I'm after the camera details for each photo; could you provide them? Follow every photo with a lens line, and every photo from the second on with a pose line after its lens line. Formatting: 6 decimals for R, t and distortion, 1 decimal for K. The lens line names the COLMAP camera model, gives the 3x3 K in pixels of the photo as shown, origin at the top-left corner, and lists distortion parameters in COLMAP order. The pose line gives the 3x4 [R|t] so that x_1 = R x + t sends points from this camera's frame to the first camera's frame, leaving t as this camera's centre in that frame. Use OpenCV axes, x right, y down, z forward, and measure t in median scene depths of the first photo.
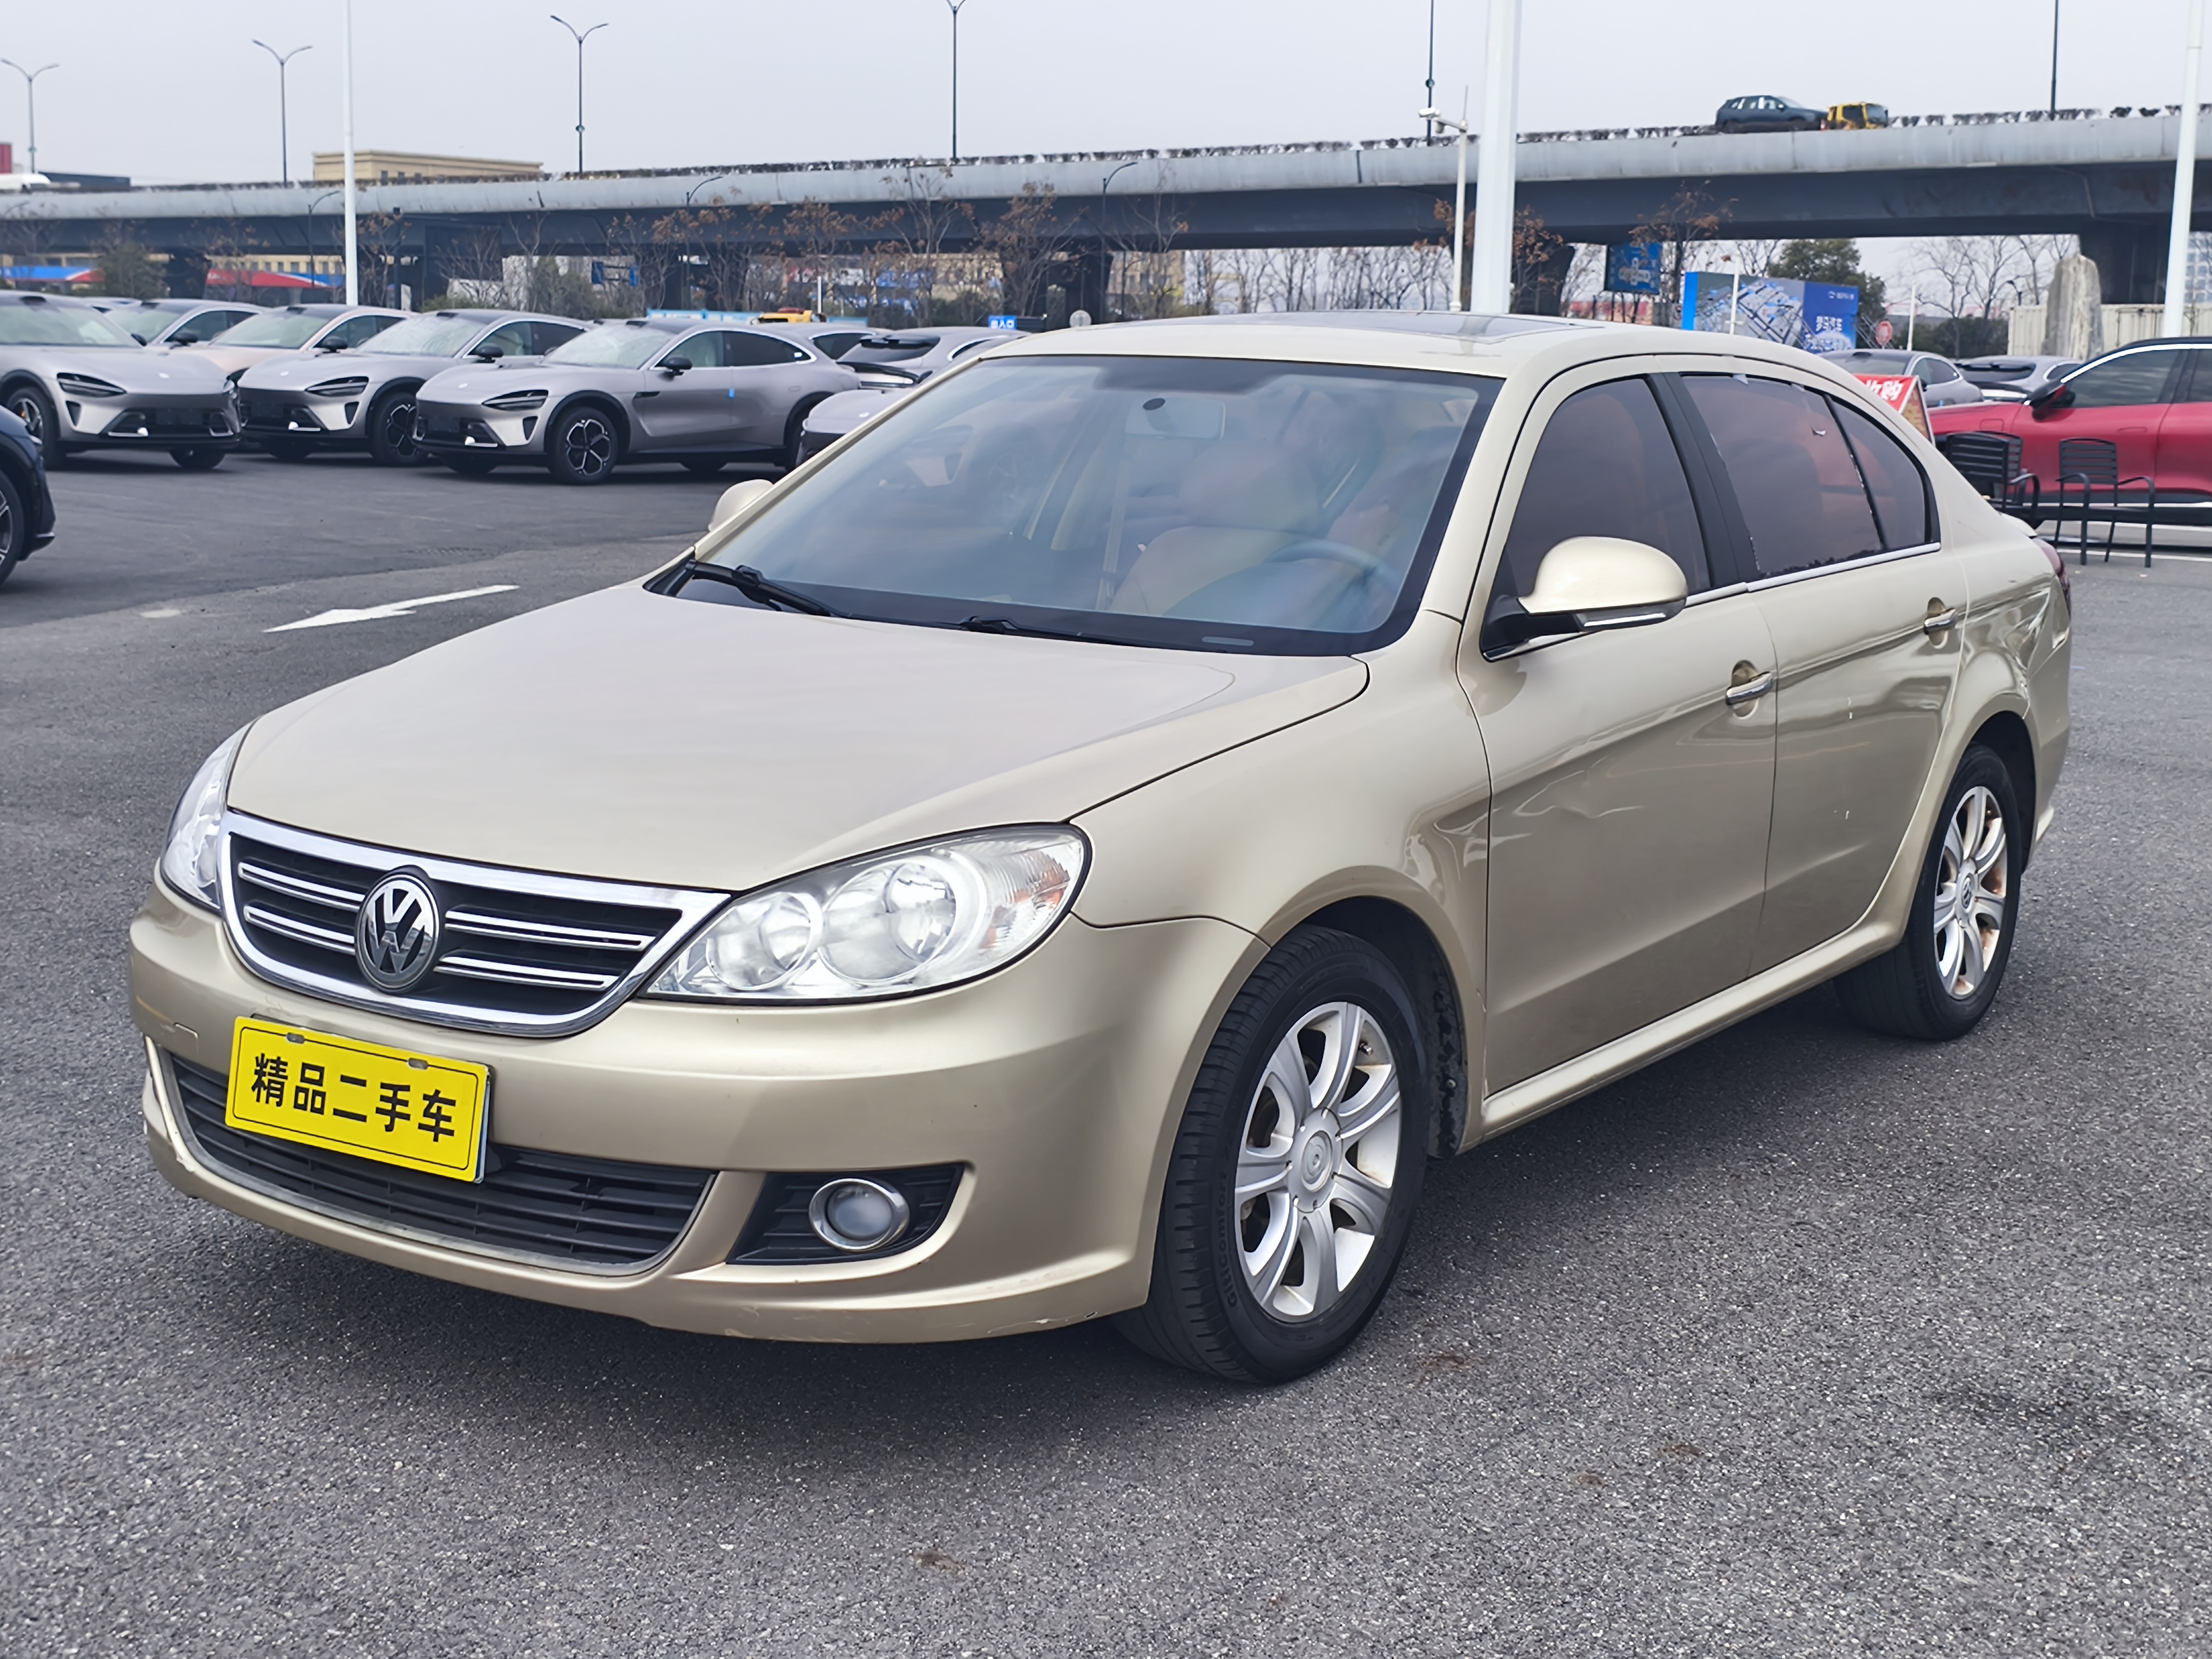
lens RADIAL K [[3028.6, 0, 1136.8], [0, 3028.6, 829.7], [0, 0, 1]] dist [0.077283, -0.162801]
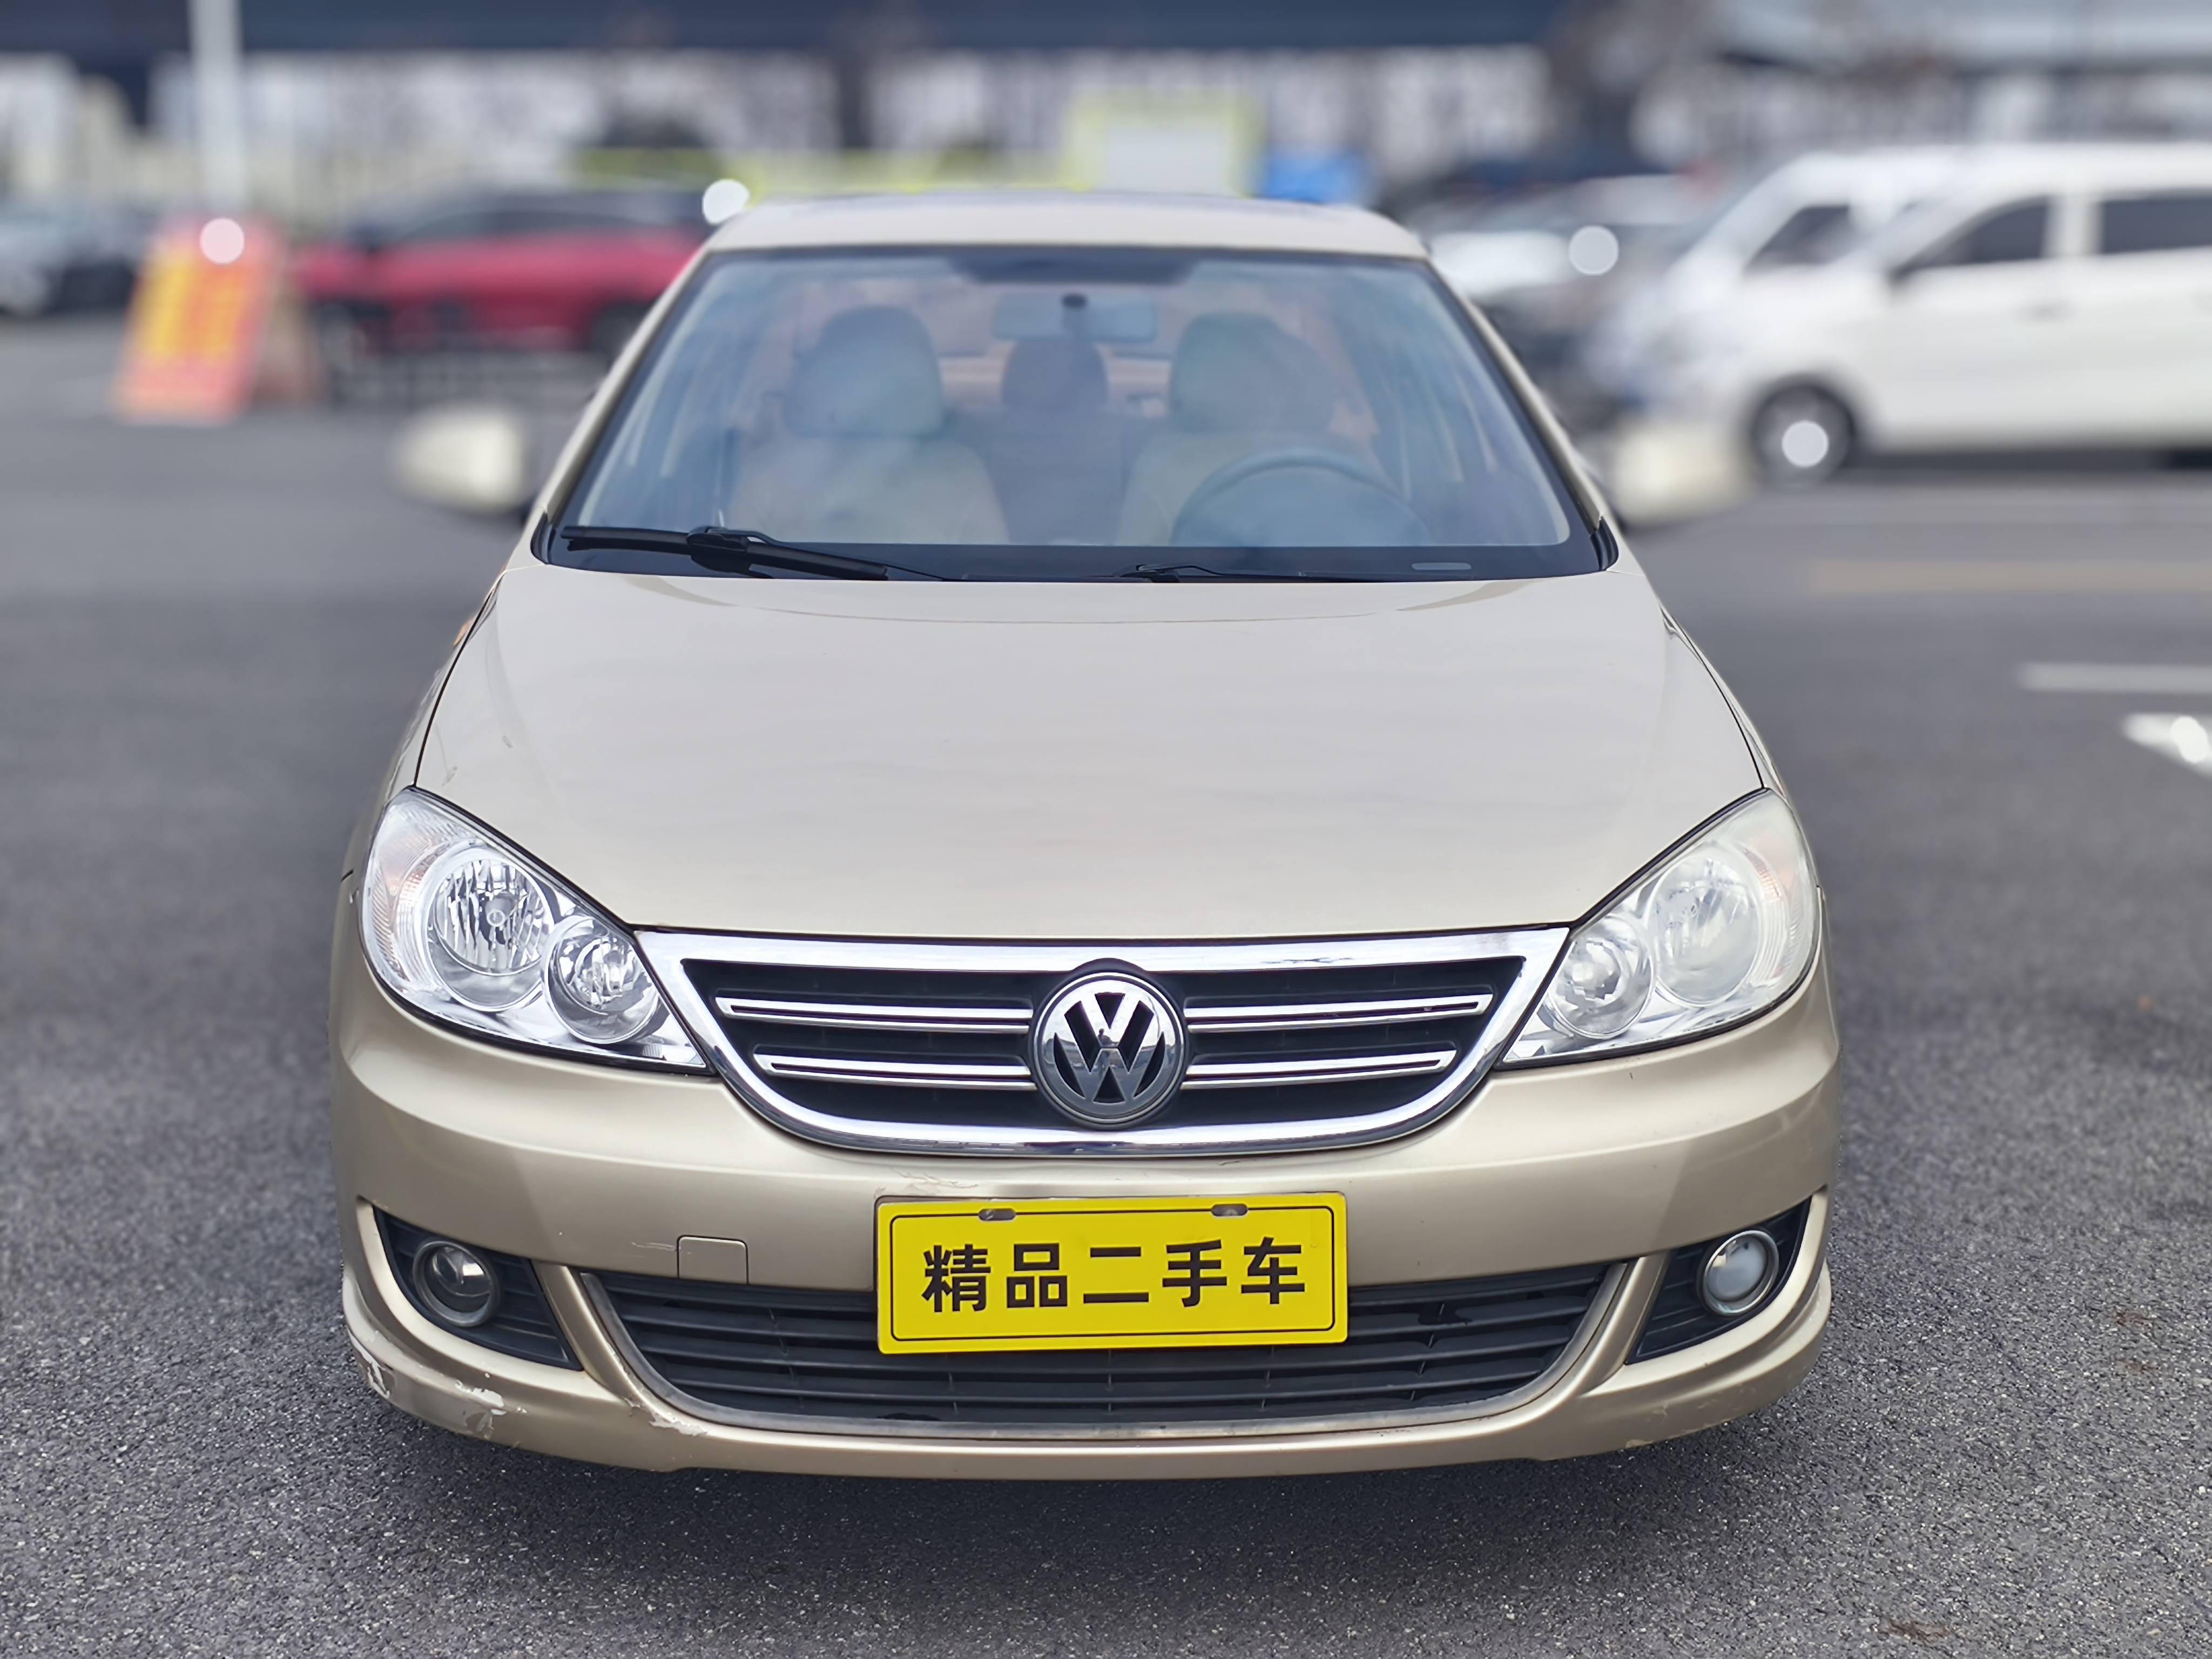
lens RADIAL K [[2910.6, 0, 1106.0], [0, 2910.6, 829.5], [0, 0, 1]] dist [0.232771, -0.017020]
pose [[0.798125, -0.147066, 0.584267, -0.669772], [0.113415, 0.989088, 0.094035, -0.090742], [-0.591720, -0.008787, 0.806095, 0.413018]]
